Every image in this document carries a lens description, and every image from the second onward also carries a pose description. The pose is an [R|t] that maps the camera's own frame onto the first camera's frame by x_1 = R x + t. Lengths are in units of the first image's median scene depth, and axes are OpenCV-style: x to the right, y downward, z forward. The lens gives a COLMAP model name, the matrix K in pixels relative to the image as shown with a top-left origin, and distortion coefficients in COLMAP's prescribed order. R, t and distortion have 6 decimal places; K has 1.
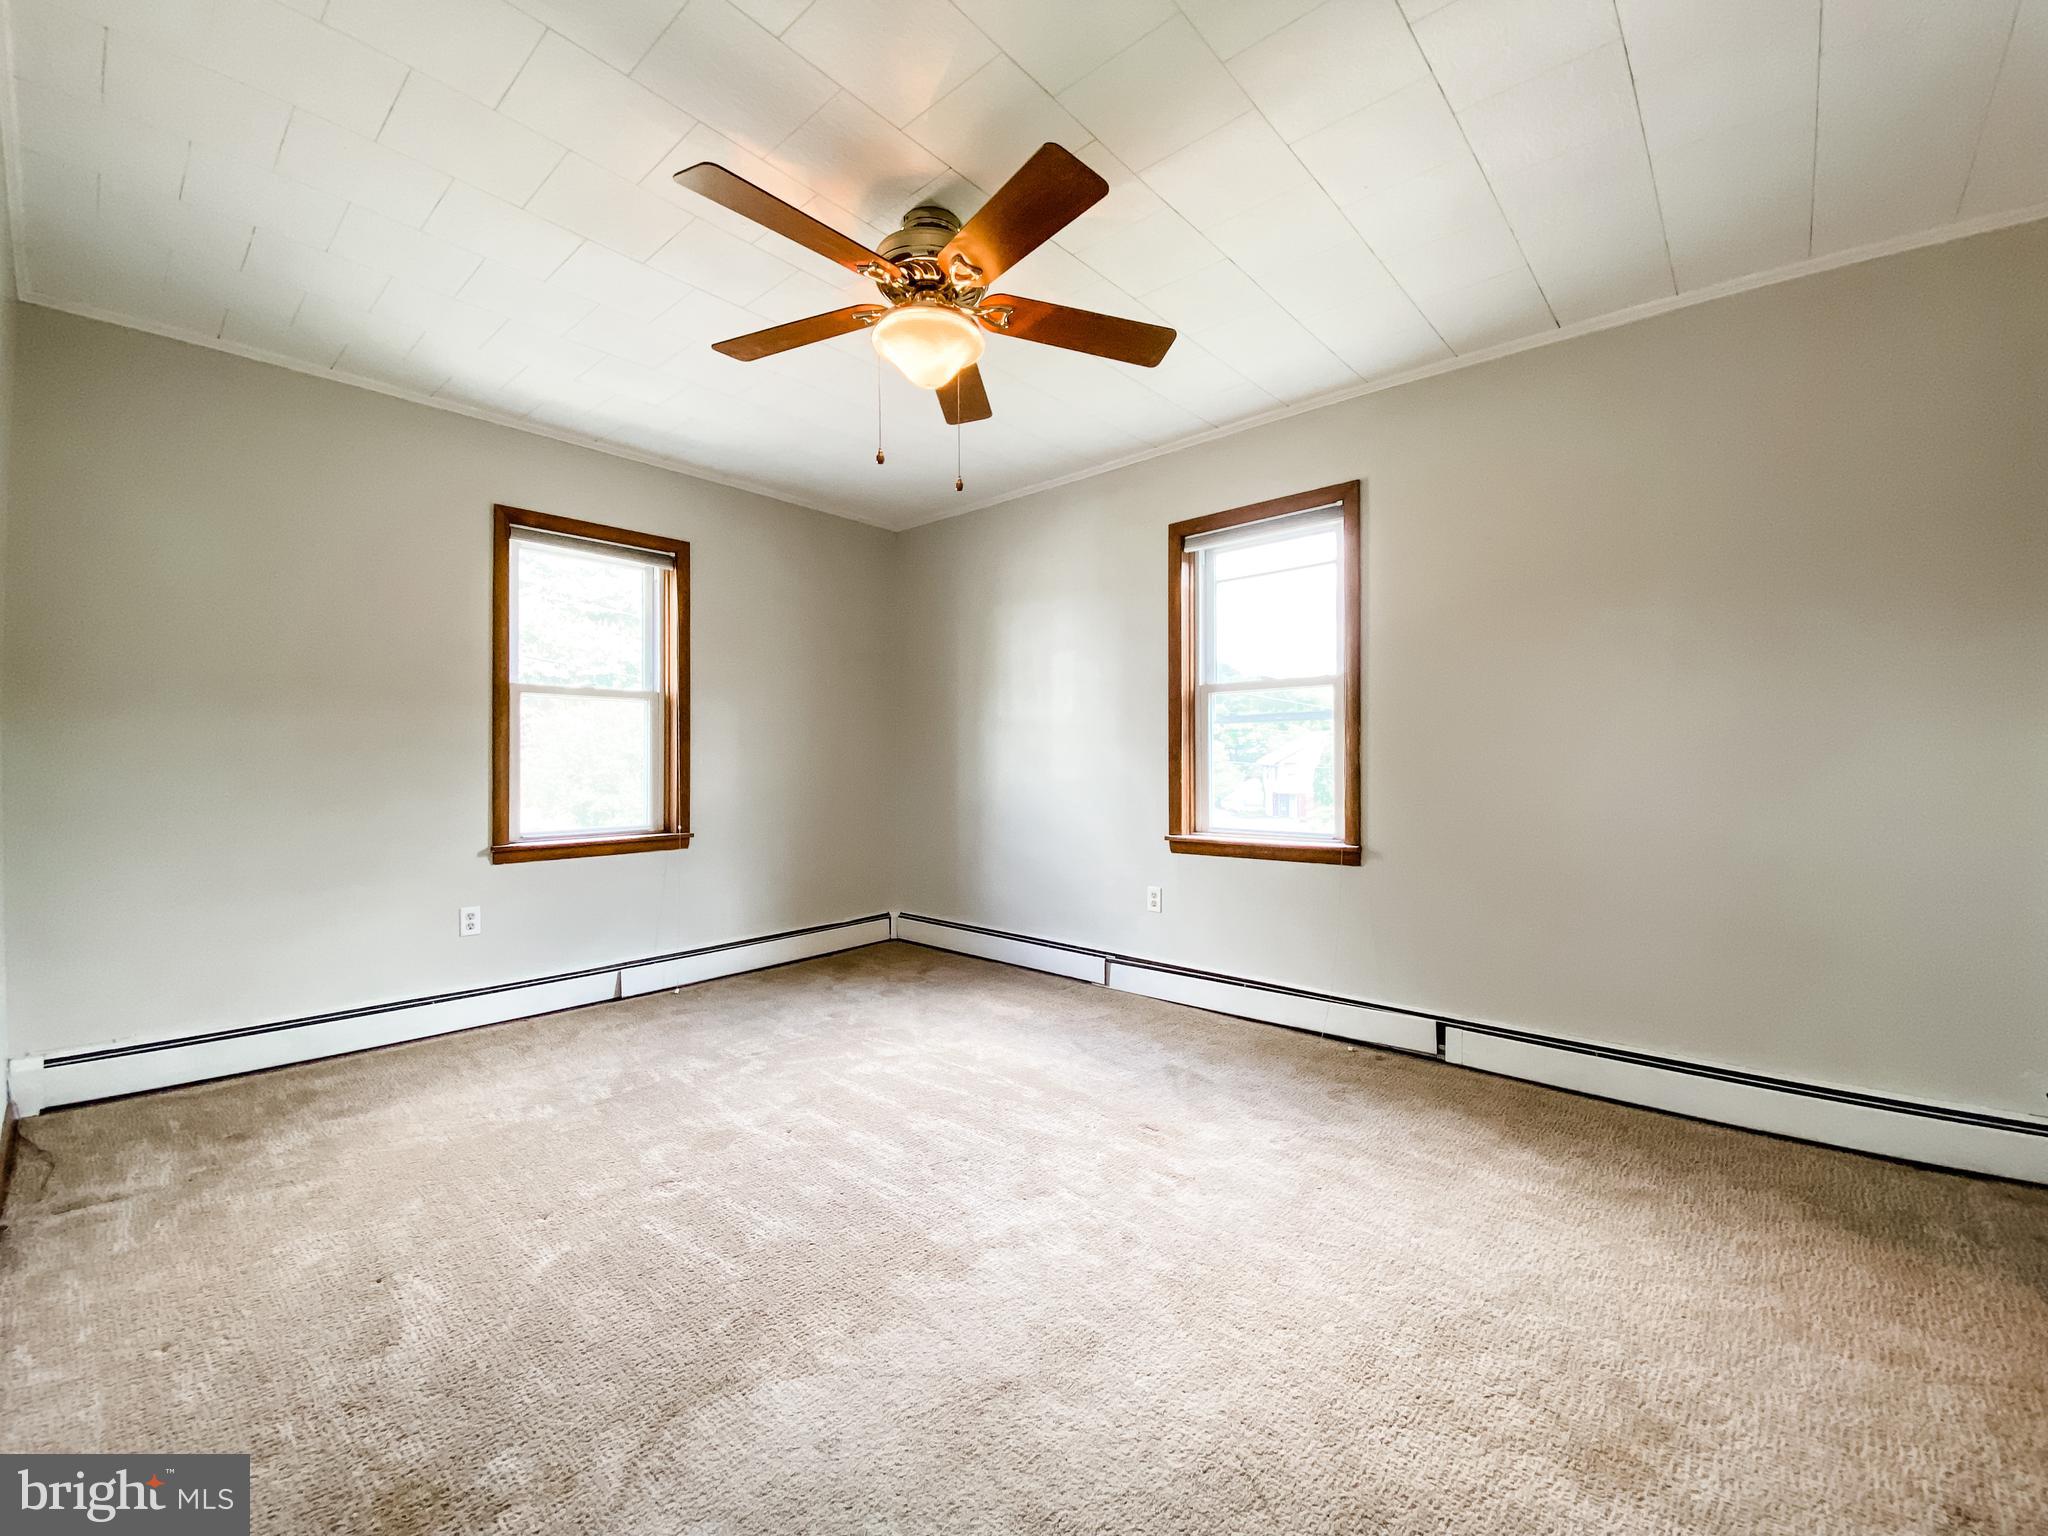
lens RADIAL K [[837.2, 0, 1025.1], [0, 837.2, 763.5], [0, 0, 1]] dist [-0.000173, -0.000531]
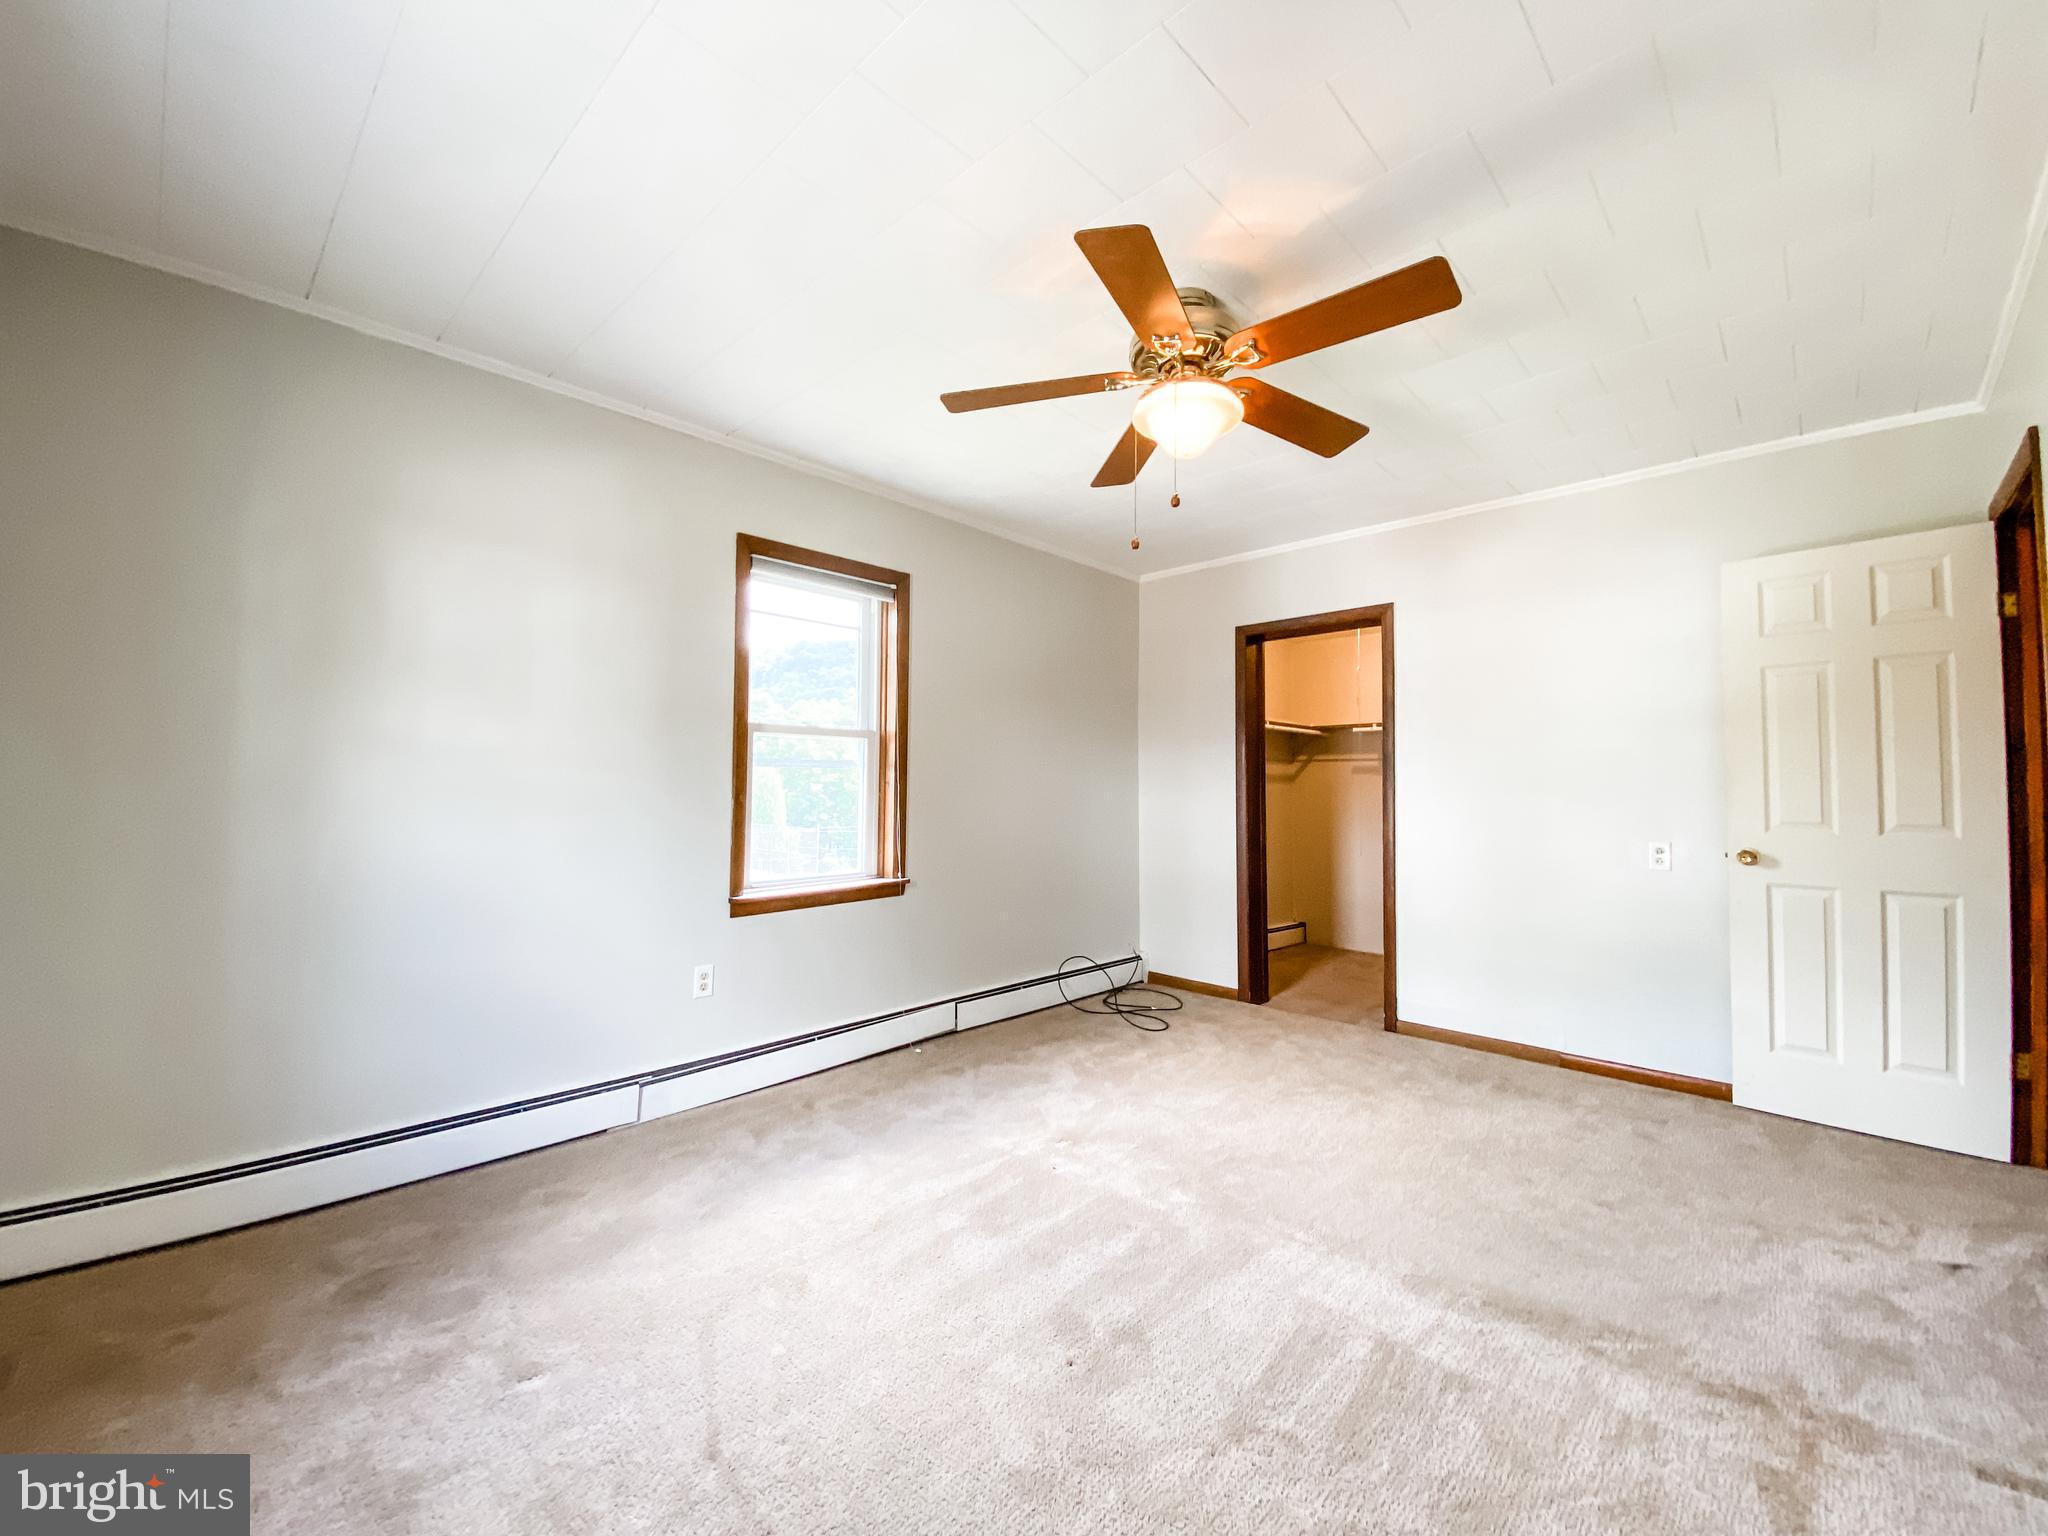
lens RADIAL K [[837.2, 0, 1014.8], [0, 837.2, 769.5], [0, 0, 1]] dist [-0.000173, -0.000531]
pose [[0.024887, 0.026649, 0.999335, -0.783888], [-0.006813, 0.999626, -0.026487, -0.026983], [-0.999667, -0.006149, 0.025059, 0.812748]]
